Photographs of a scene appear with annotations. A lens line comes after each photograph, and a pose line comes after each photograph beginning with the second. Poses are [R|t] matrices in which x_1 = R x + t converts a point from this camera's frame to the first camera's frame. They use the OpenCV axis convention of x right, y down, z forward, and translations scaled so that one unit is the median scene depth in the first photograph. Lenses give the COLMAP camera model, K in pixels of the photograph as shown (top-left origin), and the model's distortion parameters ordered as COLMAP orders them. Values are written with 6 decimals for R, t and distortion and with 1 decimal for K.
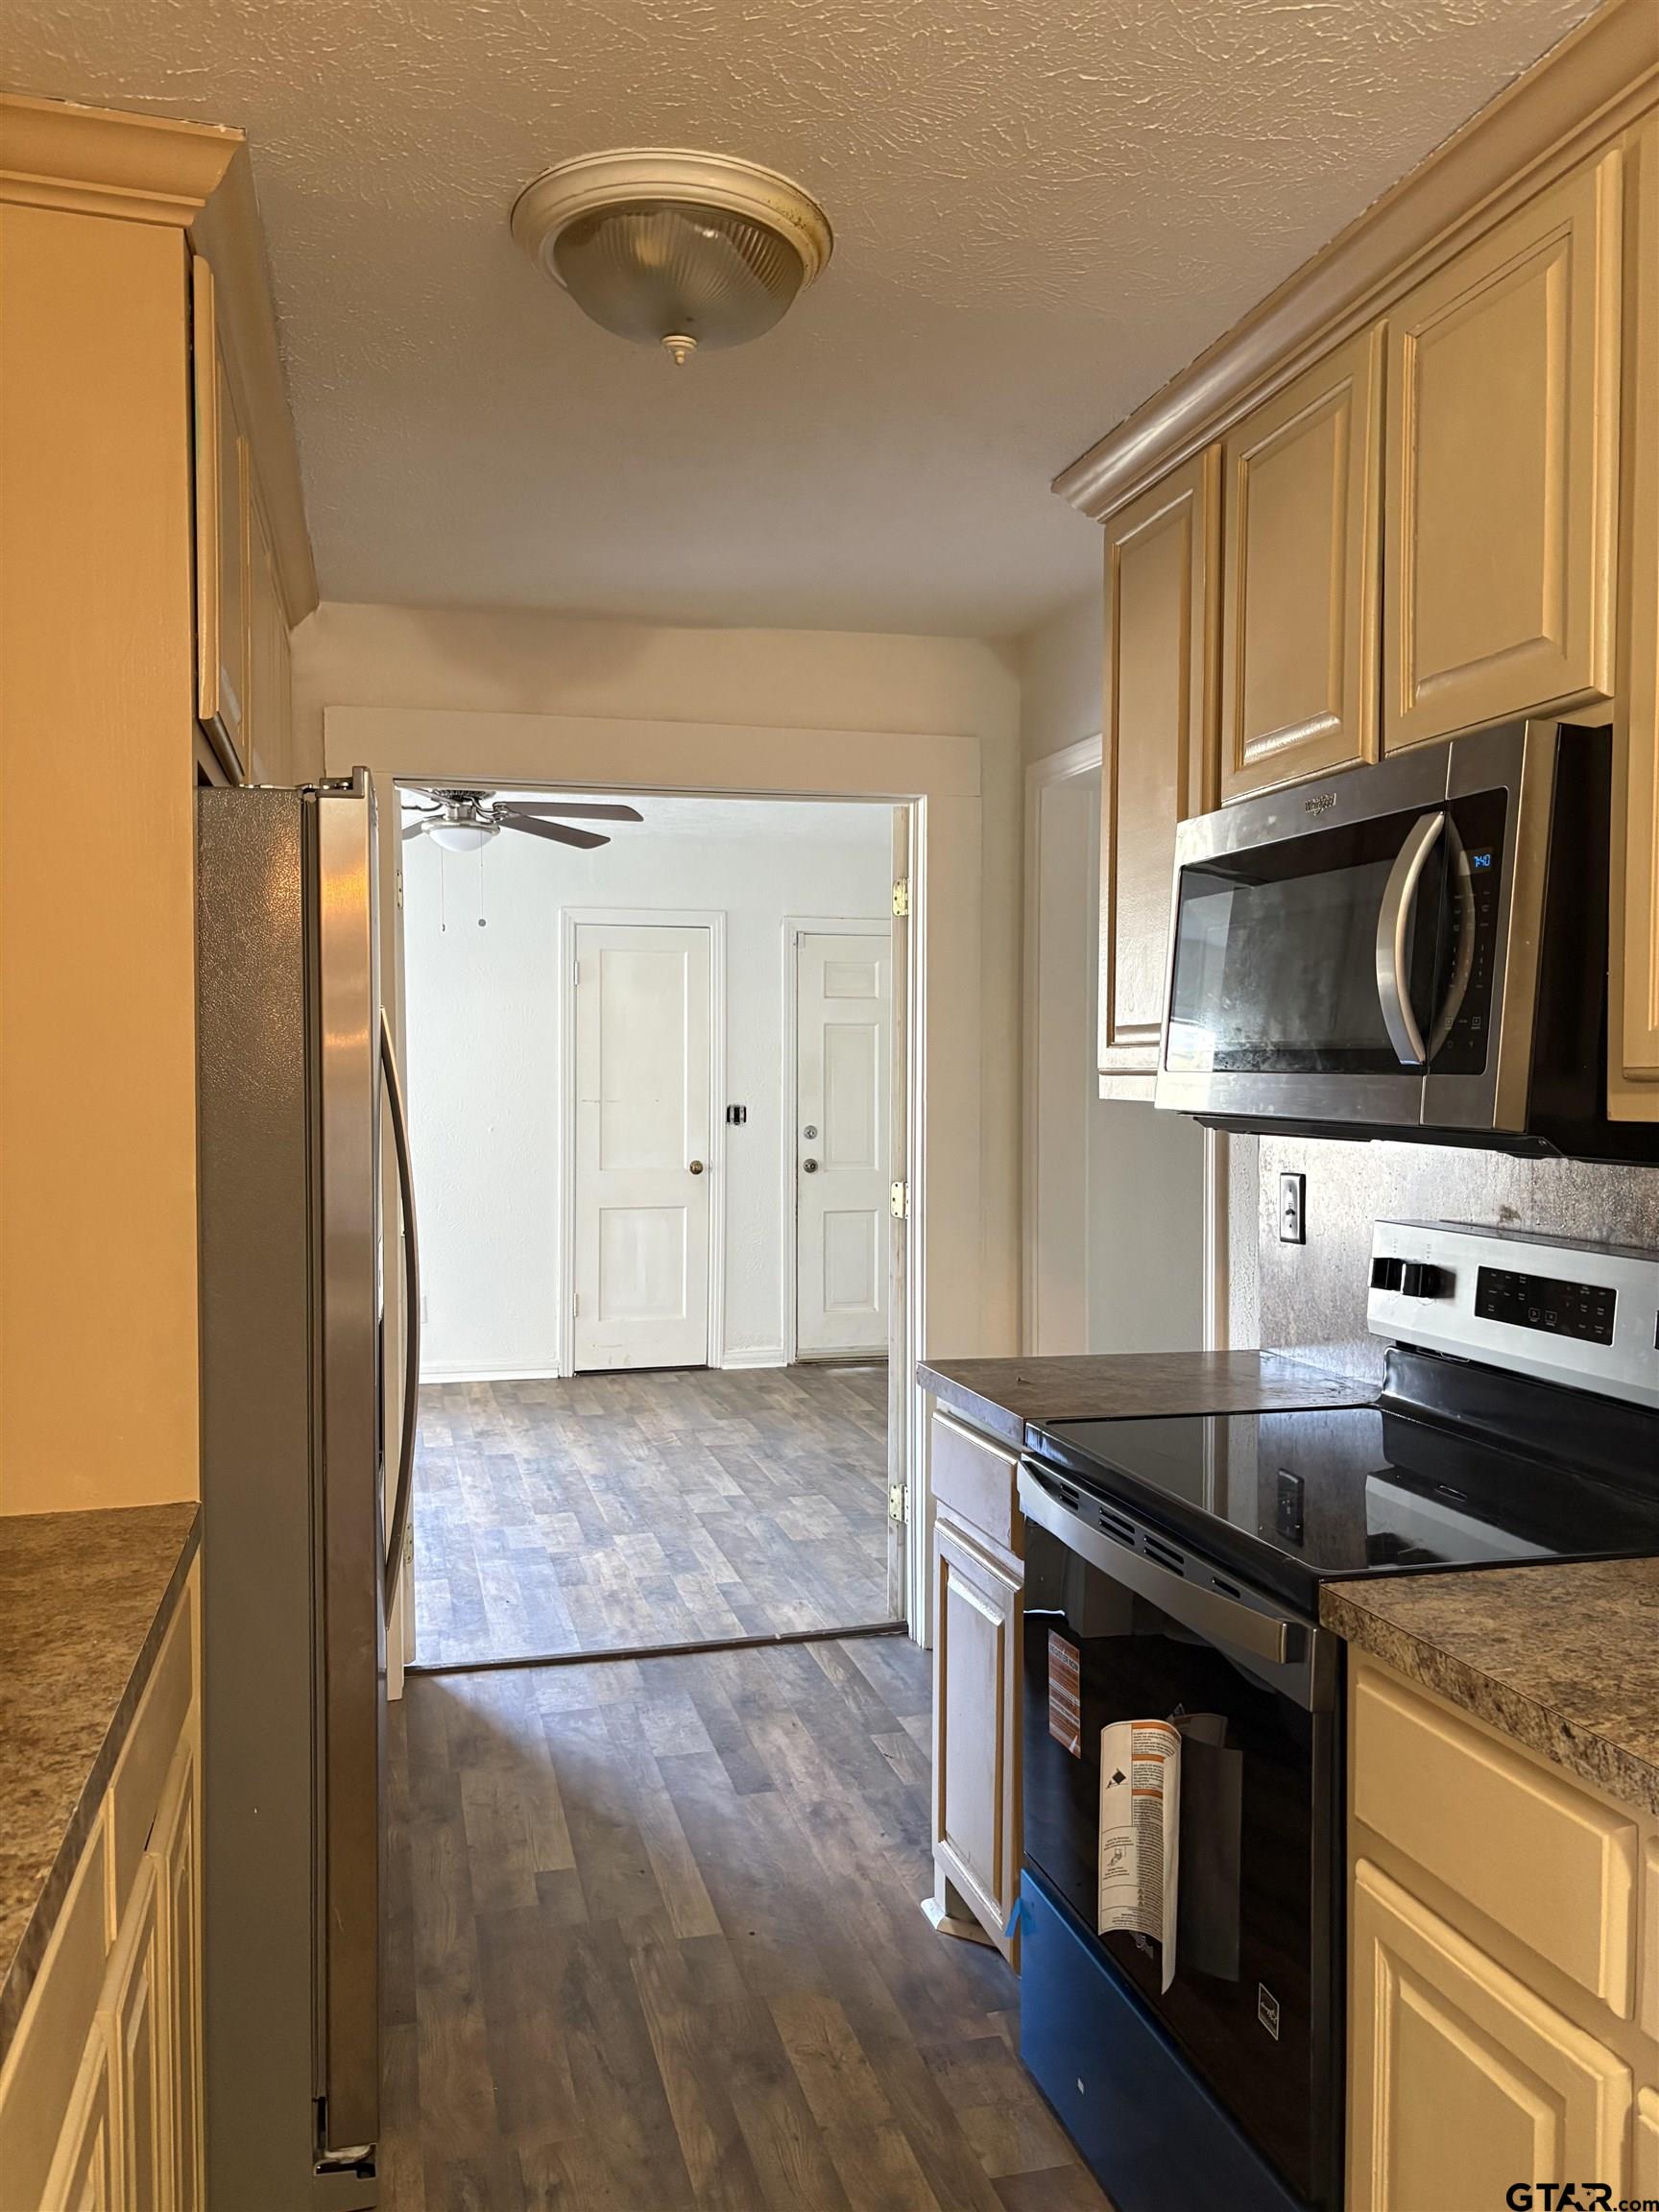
lens RADIAL K [[1654.9, 0, 829.5], [0, 1654.9, 1106.0], [0, 0, 1]] dist [0.041828, -0.059260]
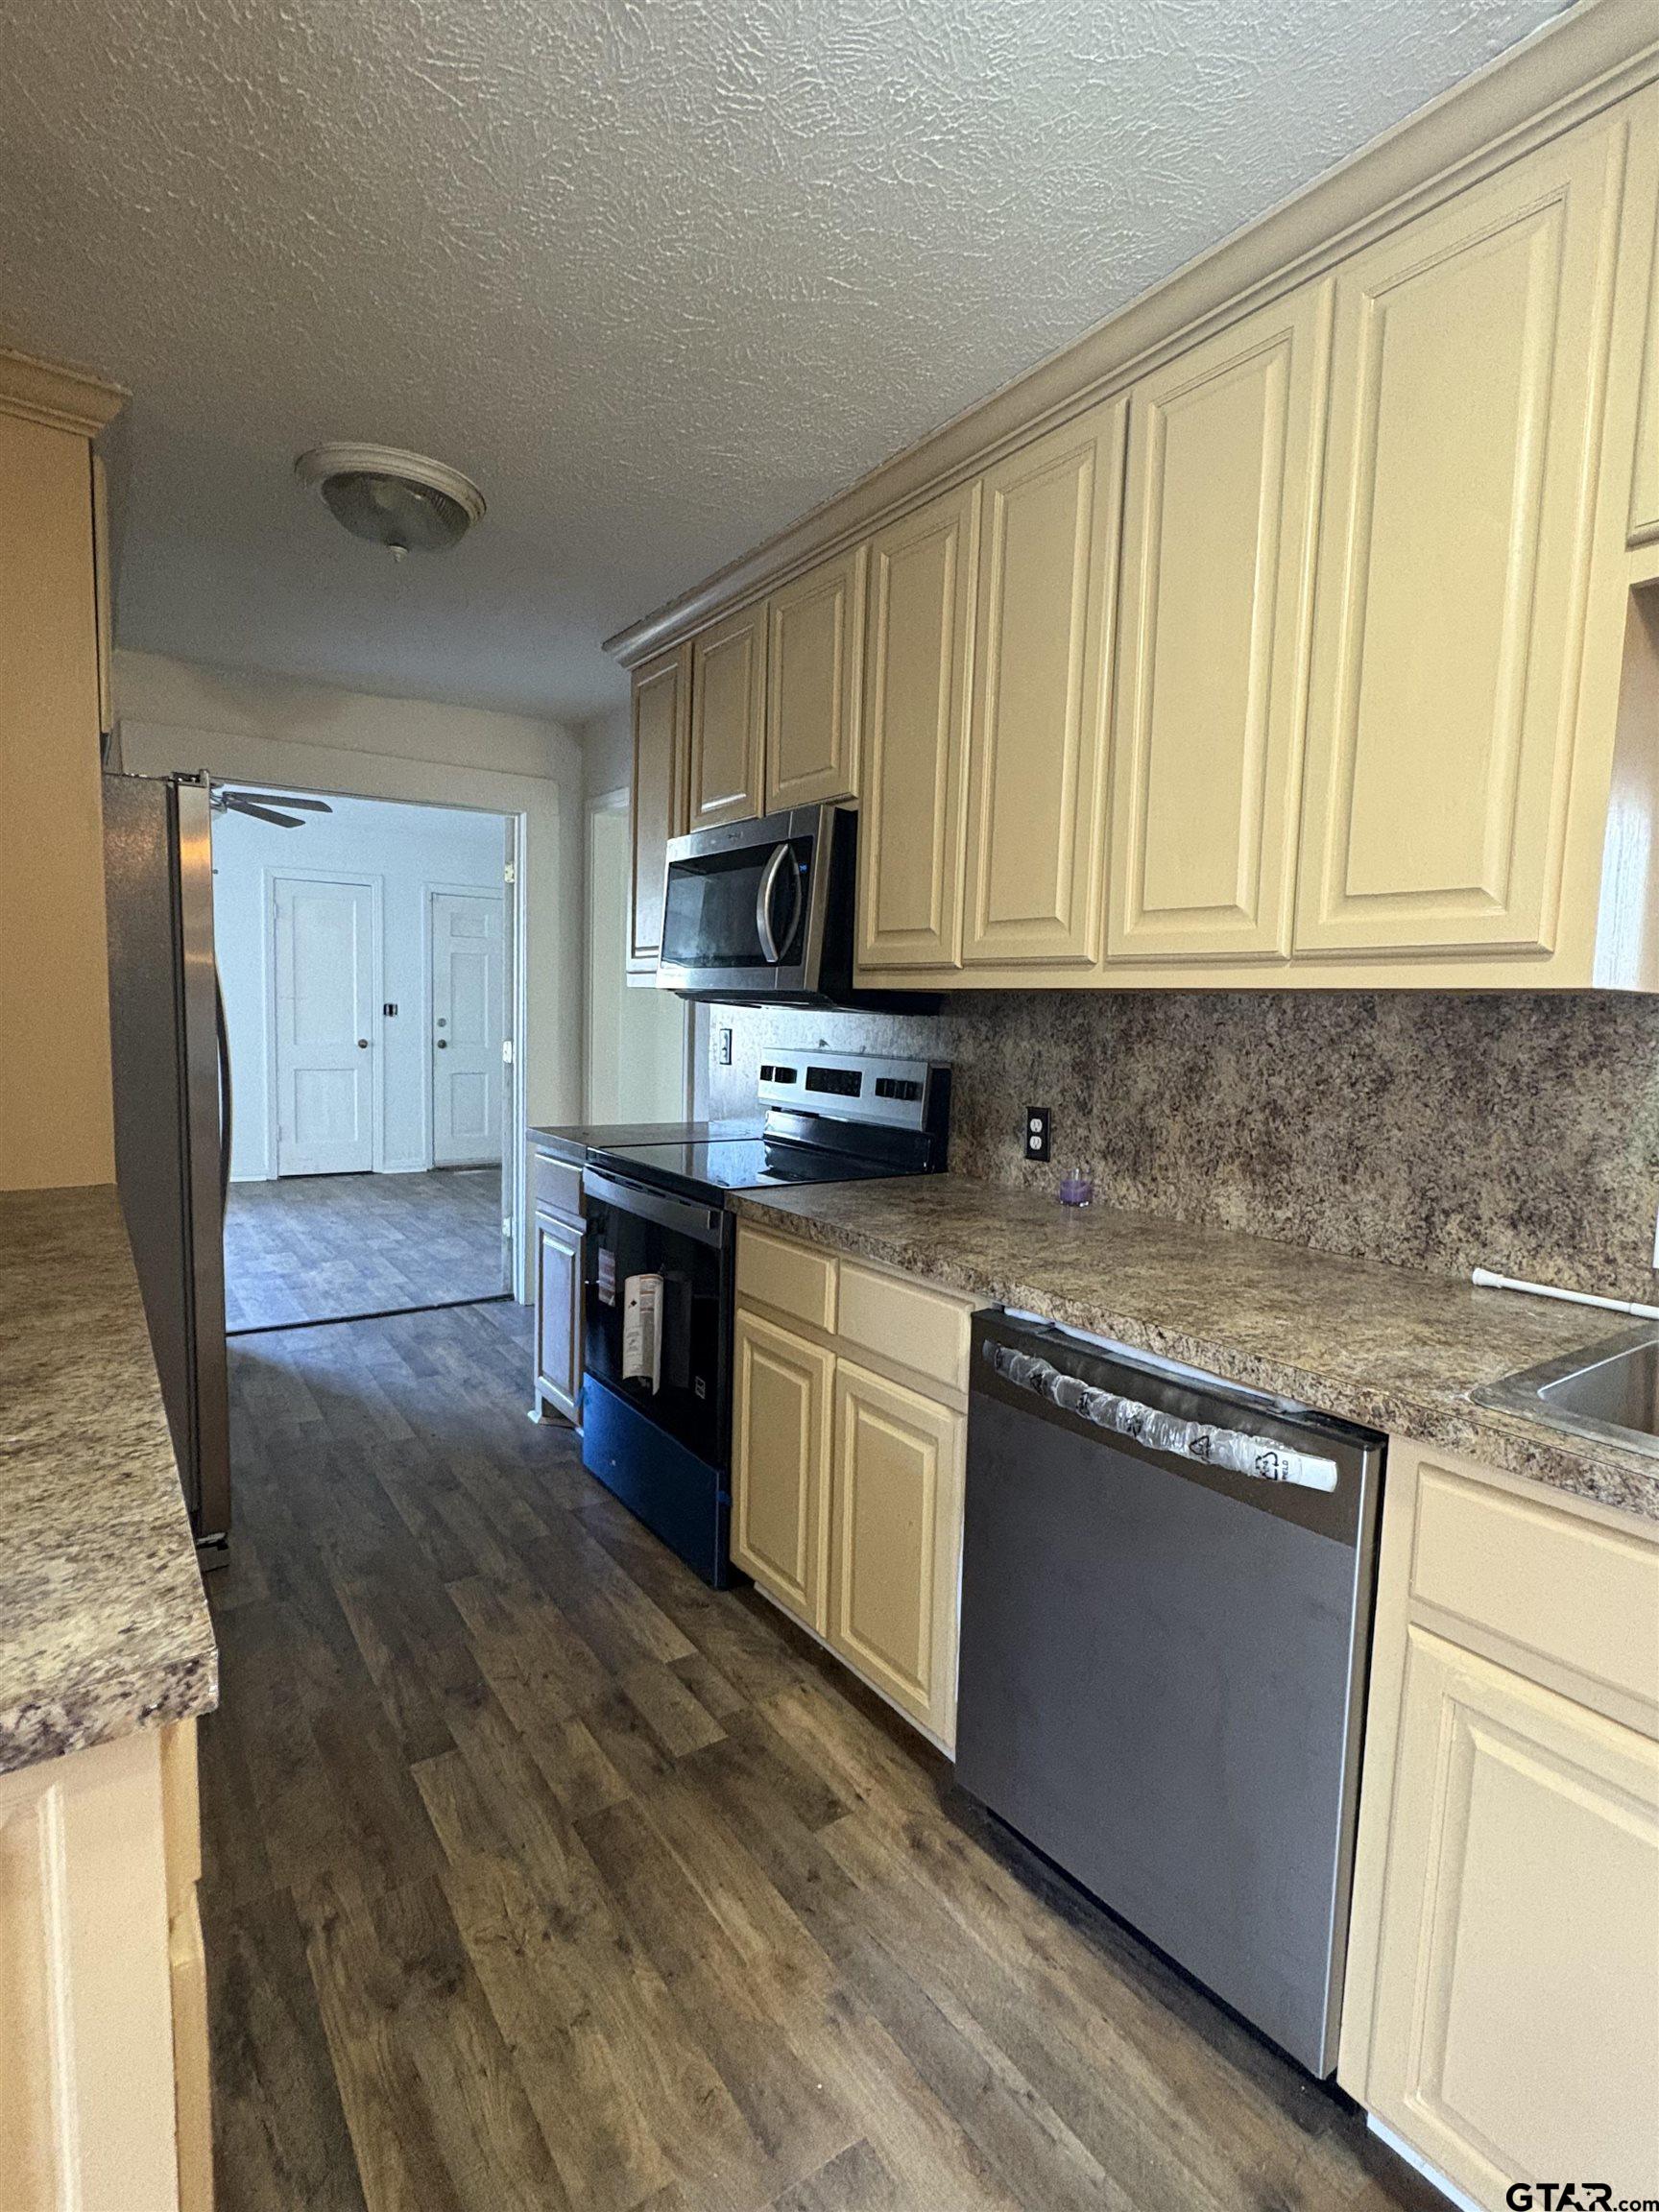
lens RADIAL K [[1057.3, 0, 829.5], [0, 1057.3, 1106.0], [0, 0, 1]] dist [-0.005148, -0.000312]
pose [[0.938925, -0.006008, 0.344069, -0.035388], [-0.020788, 0.997031, 0.074138, 0.039163], [-0.343493, -0.076762, 0.936013, -0.216579]]
